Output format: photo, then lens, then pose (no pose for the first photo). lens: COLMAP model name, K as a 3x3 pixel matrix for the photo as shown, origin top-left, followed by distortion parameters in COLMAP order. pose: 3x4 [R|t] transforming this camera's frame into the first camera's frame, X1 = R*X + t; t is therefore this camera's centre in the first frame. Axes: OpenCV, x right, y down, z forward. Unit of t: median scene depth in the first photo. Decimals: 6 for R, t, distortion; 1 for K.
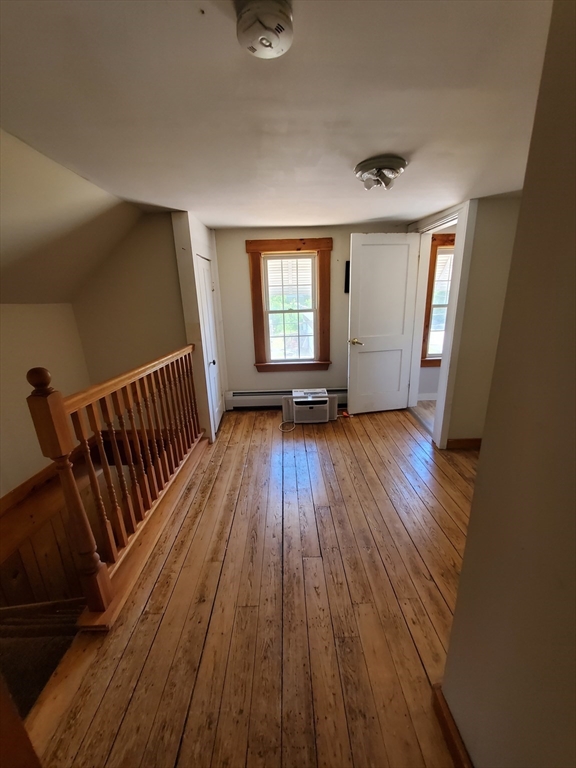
lens RADIAL K [[302.8, 0, 290.5], [0, 302.8, 387.2], [0, 0, 1]] dist [0.000924, -0.000042]
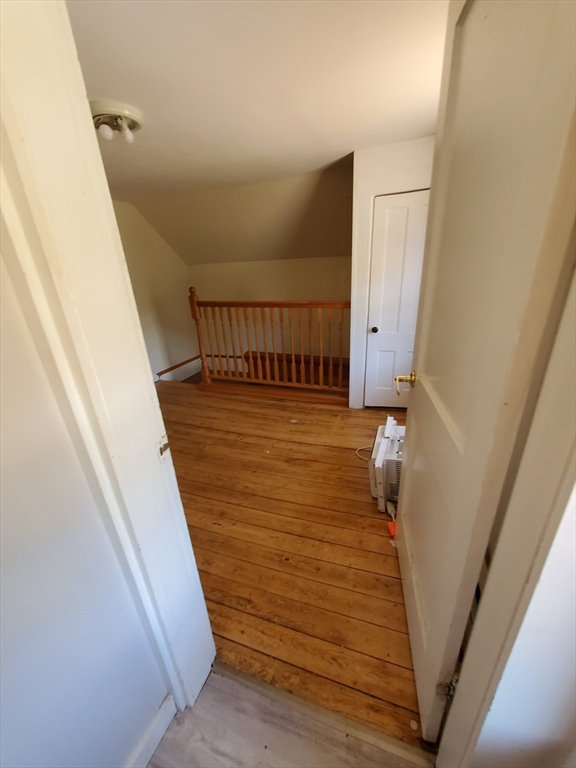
lens RADIAL K [[302.8, 0, 290.5], [0, 302.8, 387.2], [0, 0, 1]] dist [0.000924, -0.000042]
pose [[-0.369848, 0.398515, -0.839284, 0.799841], [-0.199014, 0.848390, 0.490539, -0.414799], [0.907527, 0.348454, -0.234465, 1.351075]]
